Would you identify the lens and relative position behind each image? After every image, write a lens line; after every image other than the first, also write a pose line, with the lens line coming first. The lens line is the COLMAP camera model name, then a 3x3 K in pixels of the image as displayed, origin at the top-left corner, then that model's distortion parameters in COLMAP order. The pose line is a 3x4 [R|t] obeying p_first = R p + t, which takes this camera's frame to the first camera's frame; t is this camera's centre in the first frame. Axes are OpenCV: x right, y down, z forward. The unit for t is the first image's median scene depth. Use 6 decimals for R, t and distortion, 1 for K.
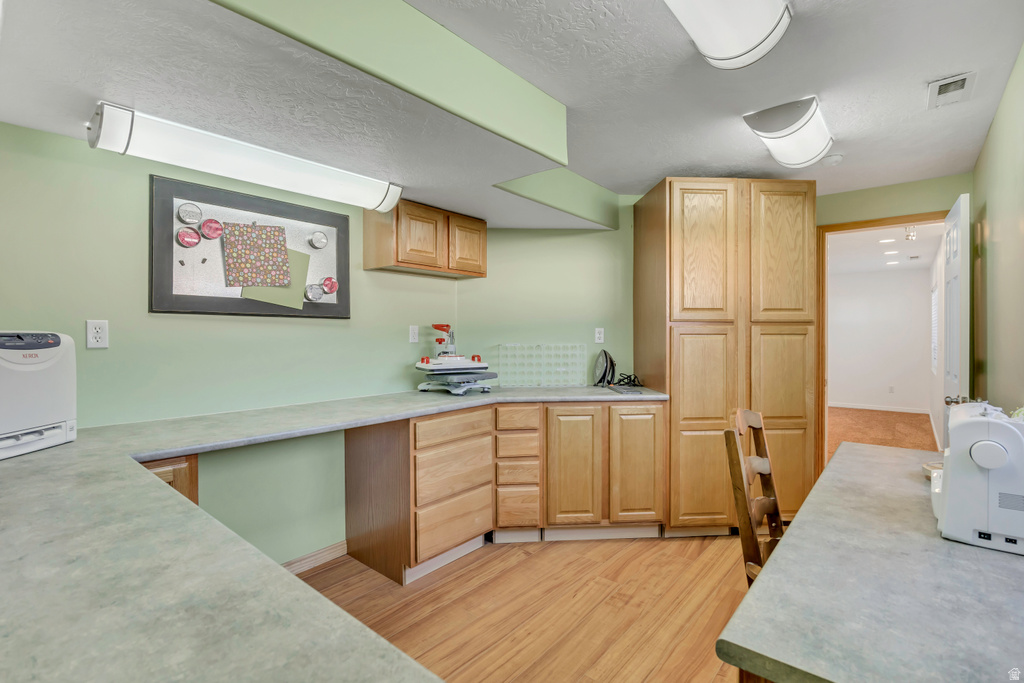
lens RADIAL K [[475.8, 0, 510.0], [0, 475.8, 337.4], [0, 0, 1]] dist [-0.000668, 0.000071]
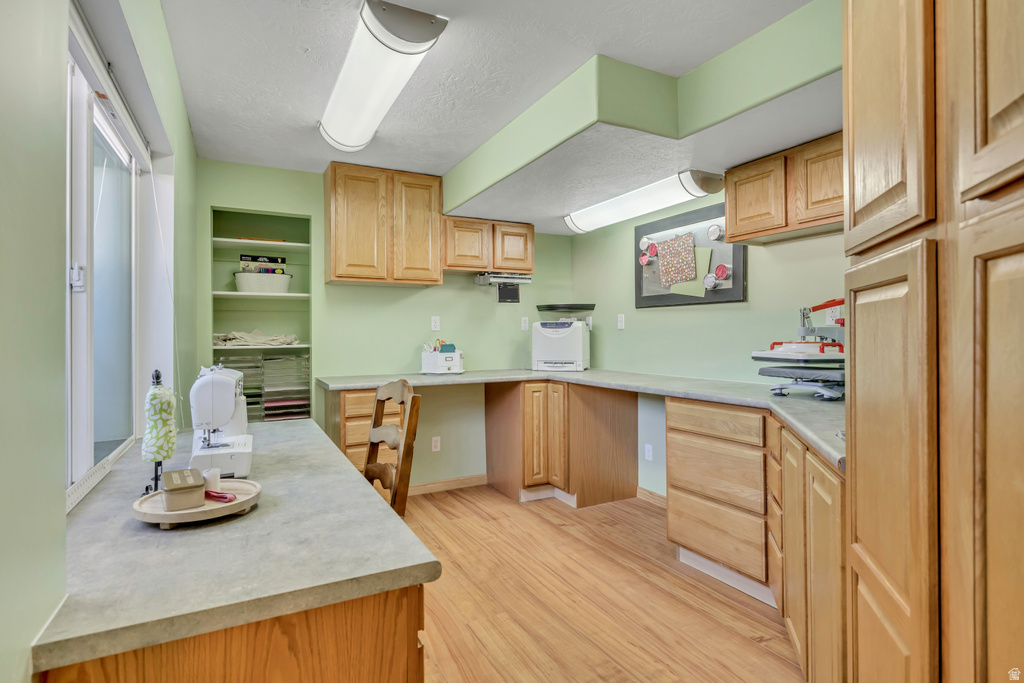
lens RADIAL K [[526.8, 0, 510.5], [0, 526.8, 331.5], [0, 0, 1]] dist [-0.000035, 0.000047]
pose [[-0.381074, -0.004627, -0.924533, 0.996528], [0.001155, 0.999984, -0.005481, 0.033777], [0.924544, -0.003156, -0.381063, 1.126745]]
